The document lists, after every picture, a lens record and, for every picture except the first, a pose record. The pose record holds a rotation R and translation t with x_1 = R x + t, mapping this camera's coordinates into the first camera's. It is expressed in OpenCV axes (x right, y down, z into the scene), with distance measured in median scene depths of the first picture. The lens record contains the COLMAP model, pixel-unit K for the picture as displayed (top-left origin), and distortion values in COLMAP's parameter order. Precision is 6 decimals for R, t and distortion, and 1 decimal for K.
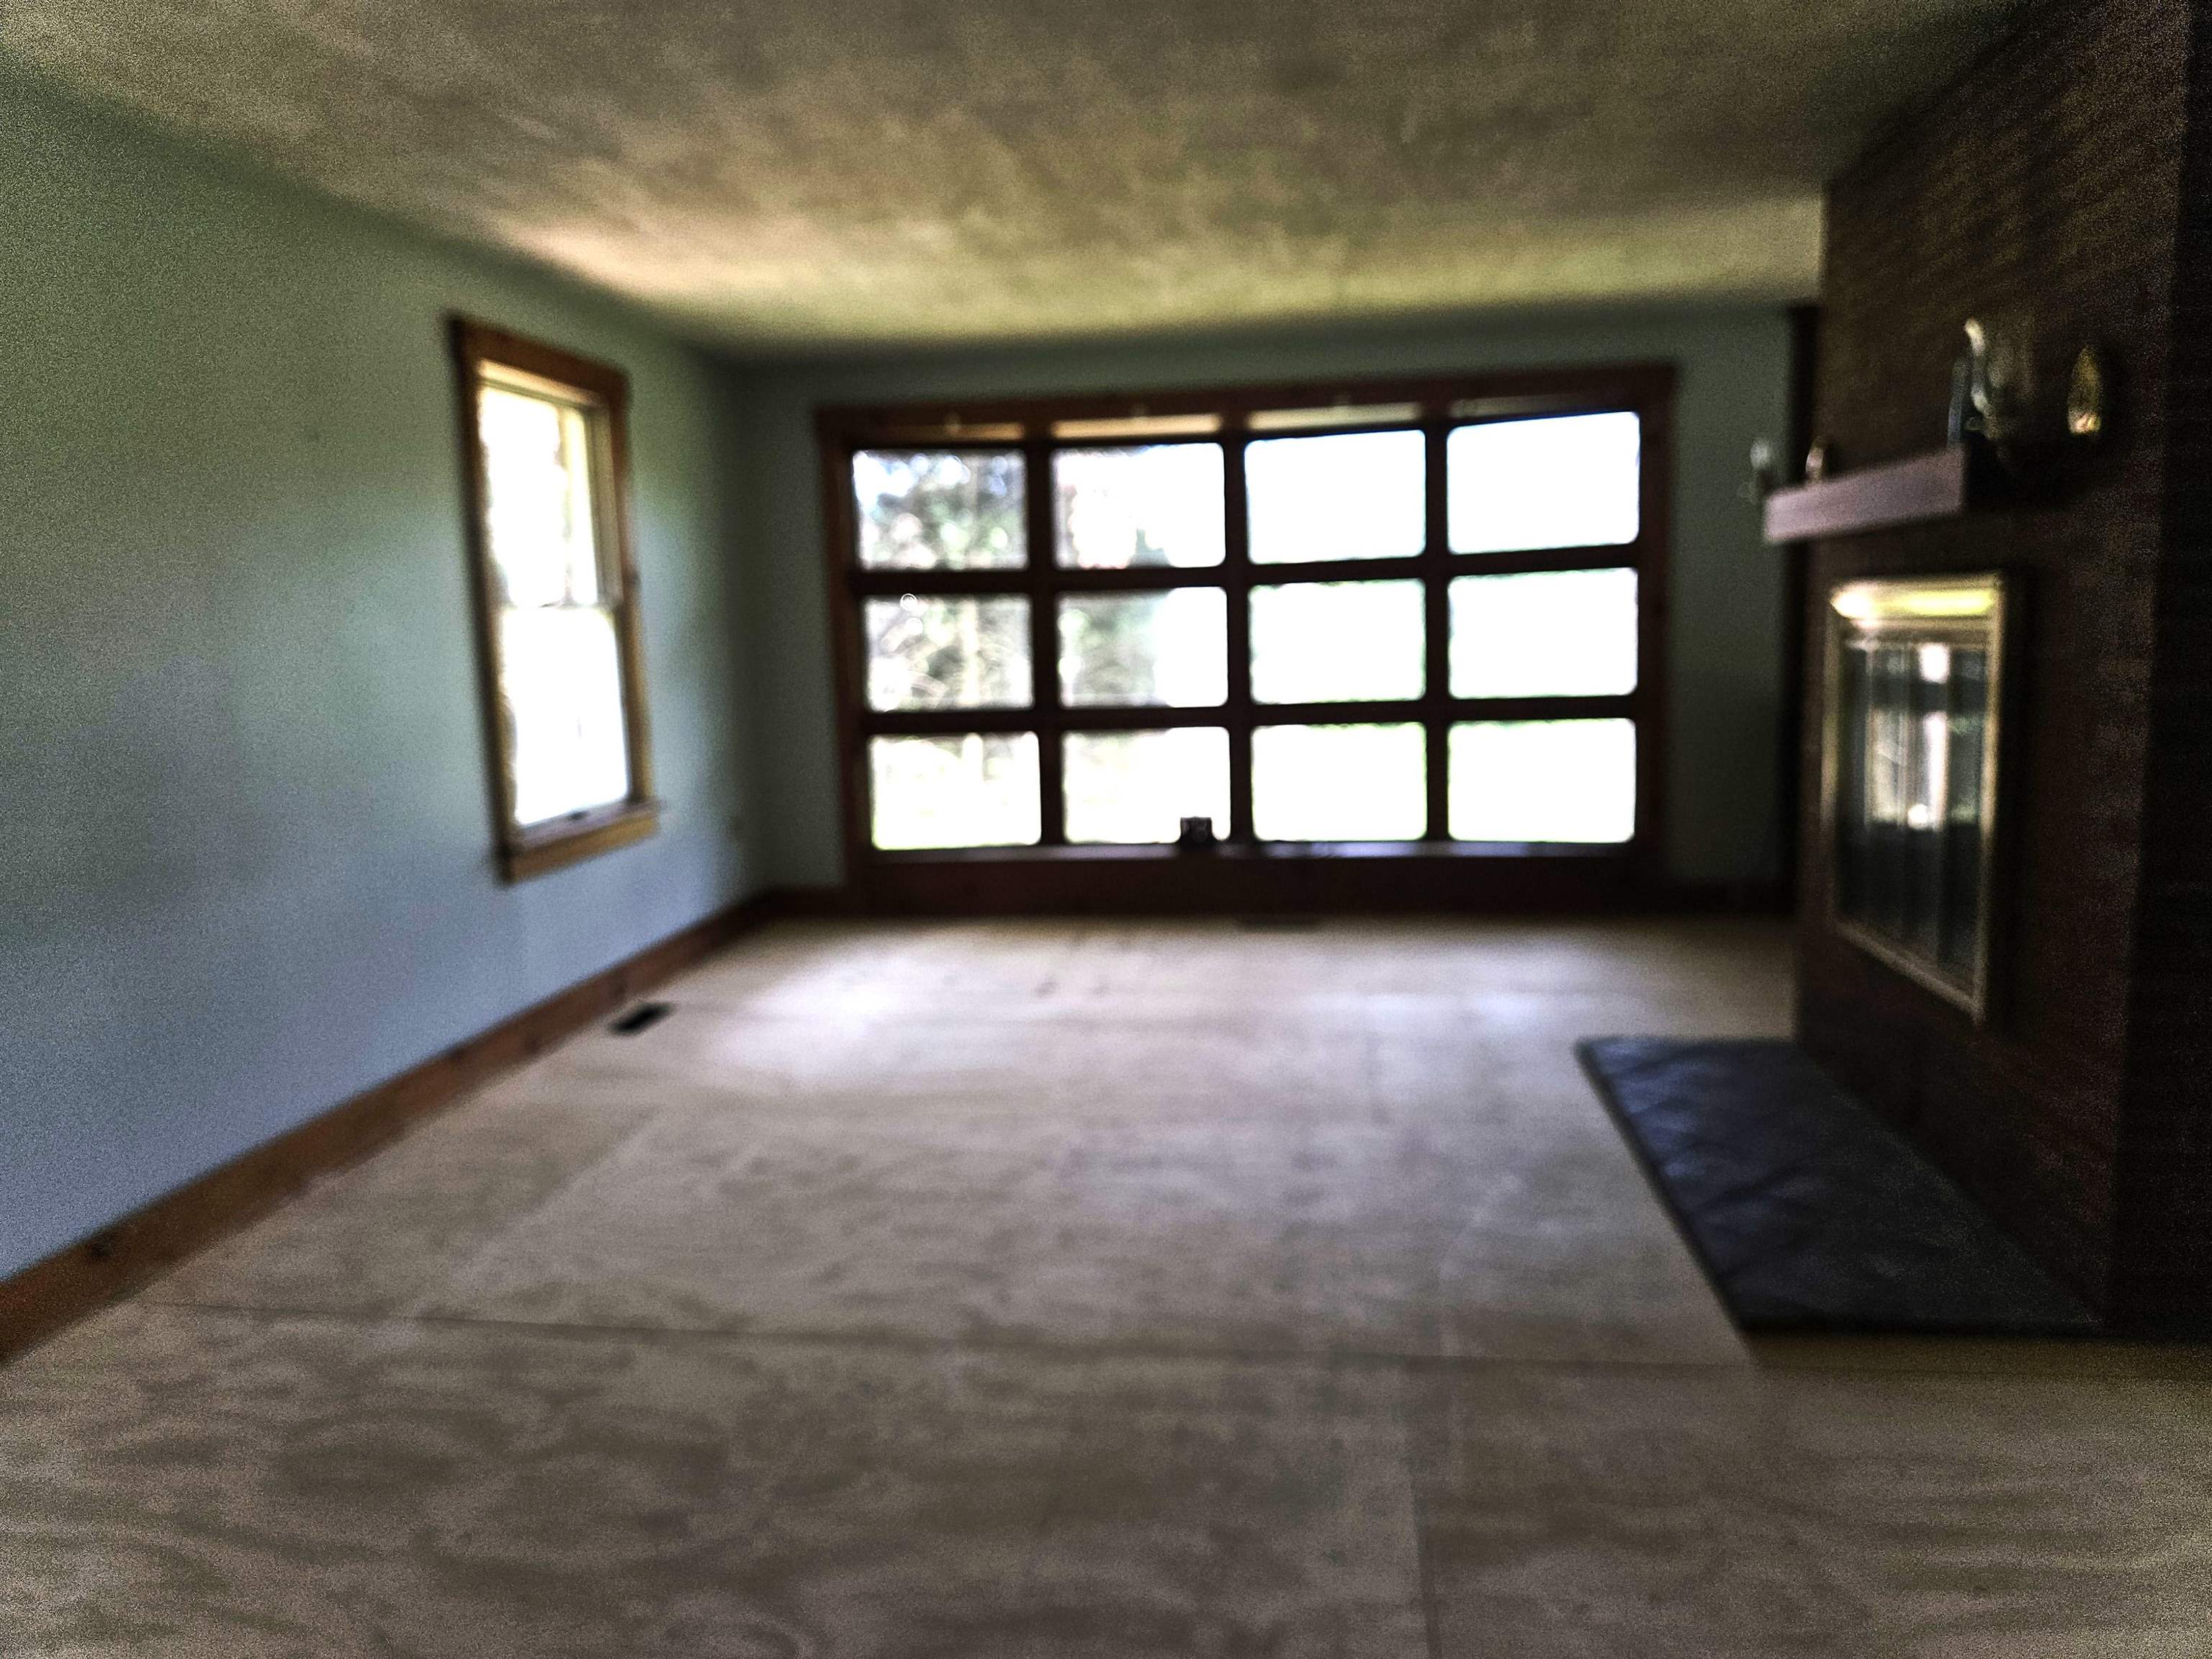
lens RADIAL K [[1496.3, 0, 1106.0], [0, 1496.3, 829.5], [0, 0, 1]] dist [0.064049, -0.053708]
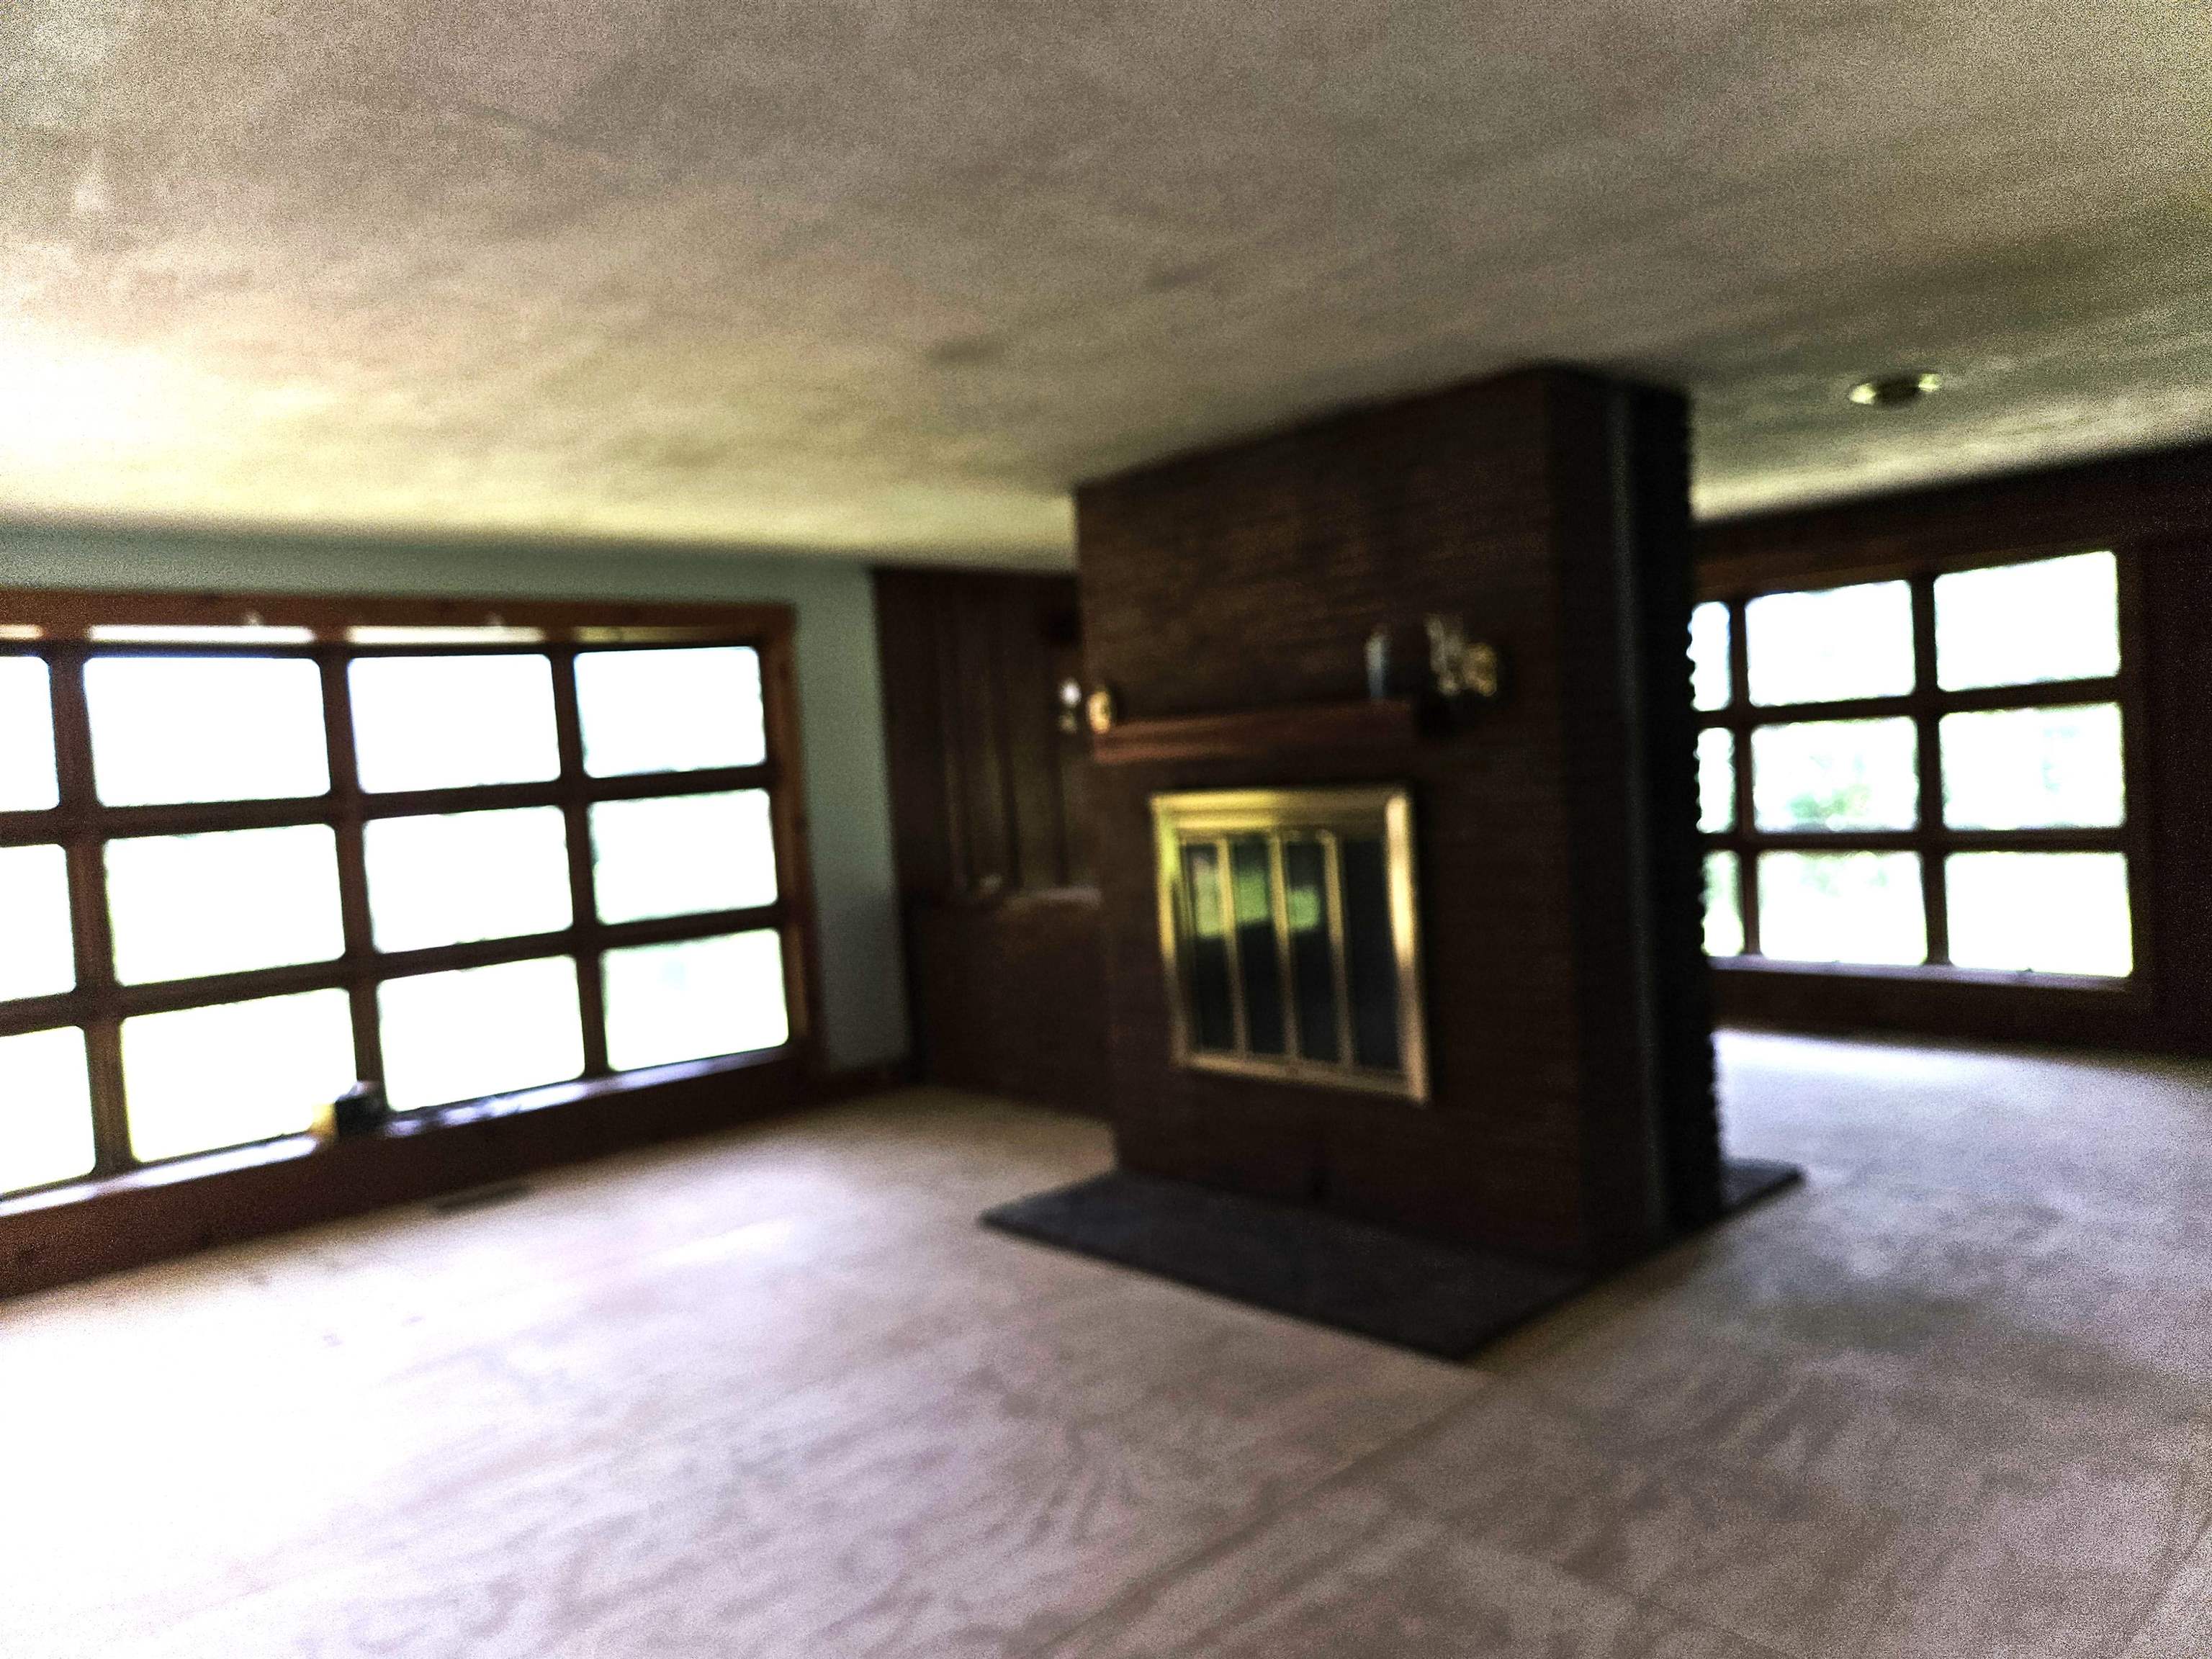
lens RADIAL K [[1509.1, 0, 1105.2], [0, 1509.1, 780.1], [0, 0, 1]] dist [-0.001738, -0.001644]
pose [[0.658307, -0.020355, 0.752474, -0.302634], [0.156633, 0.981458, -0.110482, -0.023378], [-0.736273, 0.190593, 0.649289, 0.127059]]
